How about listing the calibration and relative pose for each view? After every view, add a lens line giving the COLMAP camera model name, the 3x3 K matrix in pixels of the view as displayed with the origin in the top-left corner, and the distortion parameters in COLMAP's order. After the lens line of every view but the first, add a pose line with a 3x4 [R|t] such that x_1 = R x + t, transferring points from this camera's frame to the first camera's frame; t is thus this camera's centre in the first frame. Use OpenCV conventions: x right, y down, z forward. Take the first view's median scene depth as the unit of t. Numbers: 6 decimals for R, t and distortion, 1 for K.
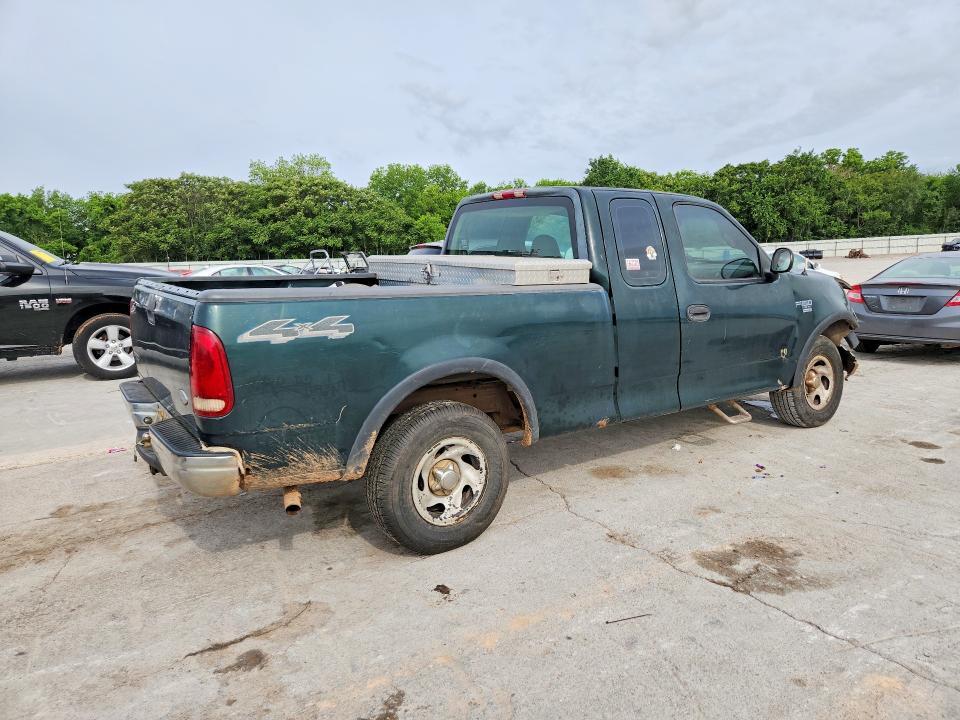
lens RADIAL K [[671.5, 0, 504.1], [0, 671.5, 360.2], [0, 0, 1]] dist [0.005918, 0.001989]
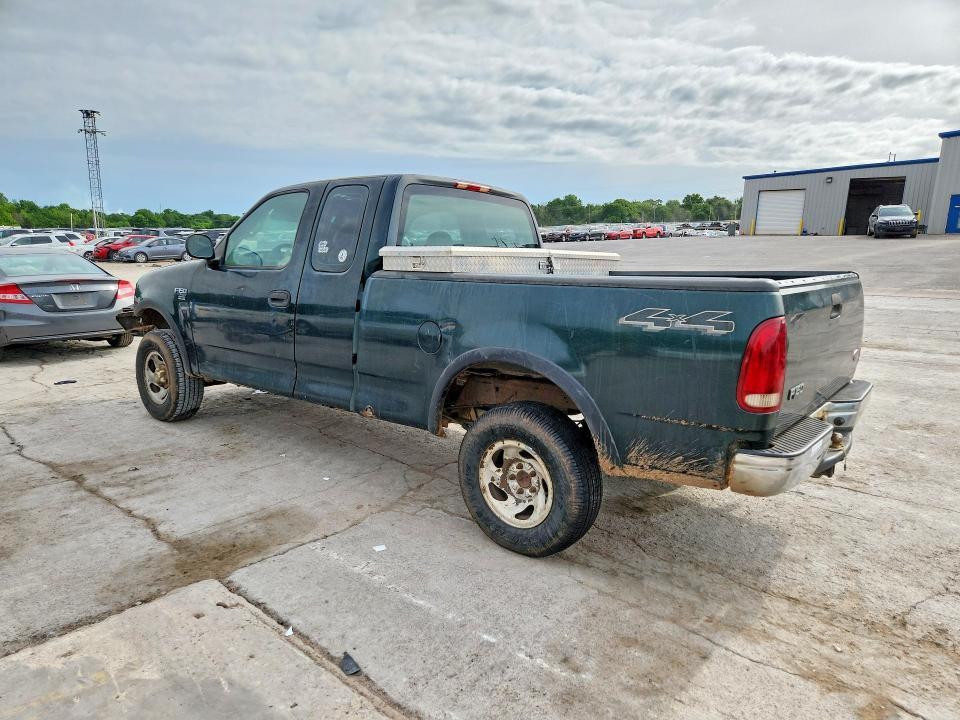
lens RADIAL K [[634.9, 0, 484.5], [0, 634.9, 382.6], [0, 0, 1]] dist [0.001531, 0.000575]
pose [[-0.292524, -0.171544, 0.940746, -0.087762], [0.131537, 0.967208, 0.217270, -0.016093], [-0.947168, 0.187299, -0.260367, 0.121941]]
